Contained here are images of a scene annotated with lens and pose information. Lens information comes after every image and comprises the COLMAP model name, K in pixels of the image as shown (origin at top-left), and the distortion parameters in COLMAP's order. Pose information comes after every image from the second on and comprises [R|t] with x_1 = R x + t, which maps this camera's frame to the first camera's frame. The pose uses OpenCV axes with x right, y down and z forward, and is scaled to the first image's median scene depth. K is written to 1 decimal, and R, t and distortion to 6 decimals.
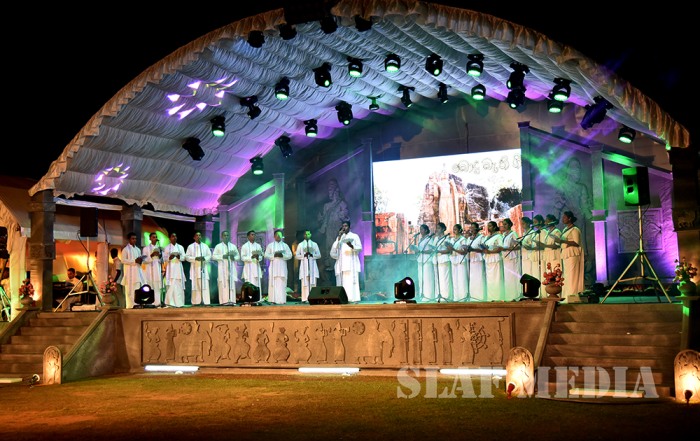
lens RADIAL K [[939.8, 0, 356.4], [0, 939.8, 222.8], [0, 0, 1]] dist [0.121195, 0.000000]
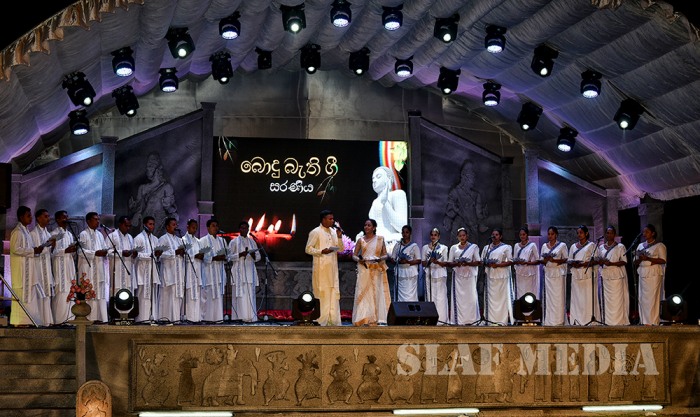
lens RADIAL K [[1169.5, 0, 346.9], [0, 1169.5, 209.0], [0, 0, 1]] dist [-0.028869, 0.000000]
pose [[0.805119, 0.077241, 0.588062, -0.591957], [-0.066177, 0.996992, -0.040351, 0.032444], [-0.589410, -0.006429, 0.807809, 0.254211]]
